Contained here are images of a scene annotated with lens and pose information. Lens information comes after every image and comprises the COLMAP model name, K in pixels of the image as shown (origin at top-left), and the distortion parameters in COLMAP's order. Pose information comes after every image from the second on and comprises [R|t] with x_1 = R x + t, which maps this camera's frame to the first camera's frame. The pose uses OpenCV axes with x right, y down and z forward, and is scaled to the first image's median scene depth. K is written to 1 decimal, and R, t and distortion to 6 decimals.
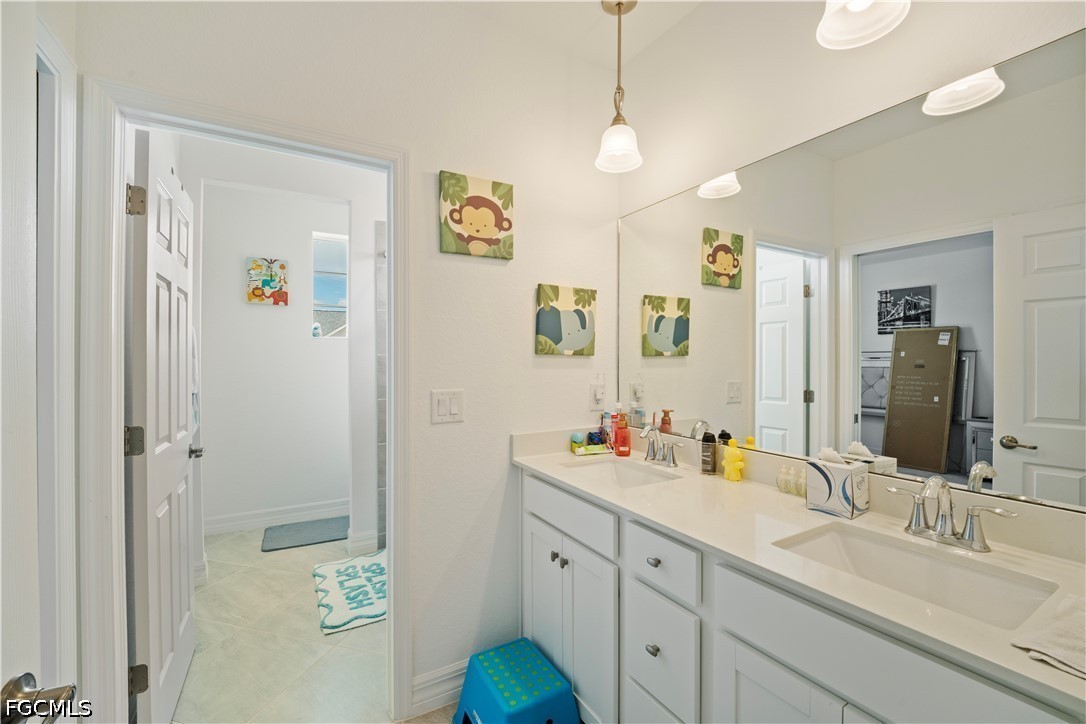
lens RADIAL K [[462.9, 0, 545.9], [0, 462.9, 367.4], [0, 0, 1]] dist [-0.002609, -0.000293]
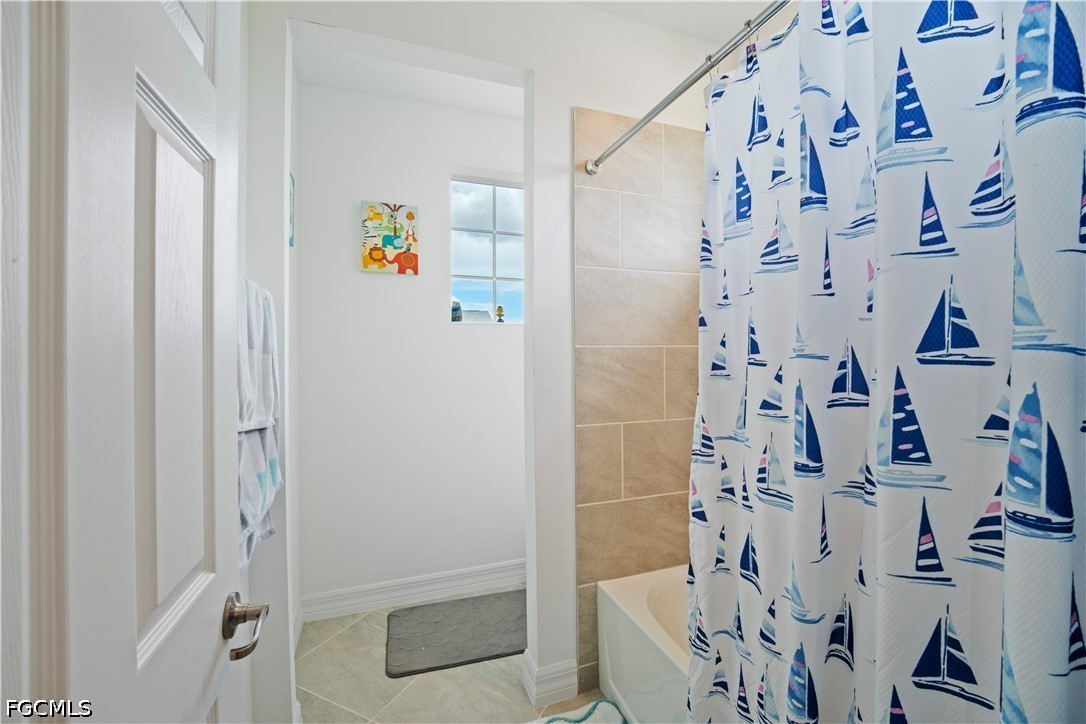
lens RADIAL K [[462.9, 0, 543.4], [0, 462.9, 357.0], [0, 0, 1]] dist [-0.002609, -0.000293]
pose [[0.984448, -0.006558, -0.175555, -0.273995], [0.005248, 0.999955, -0.007926, -0.010974], [0.175599, 0.006881, 0.984438, 0.393473]]
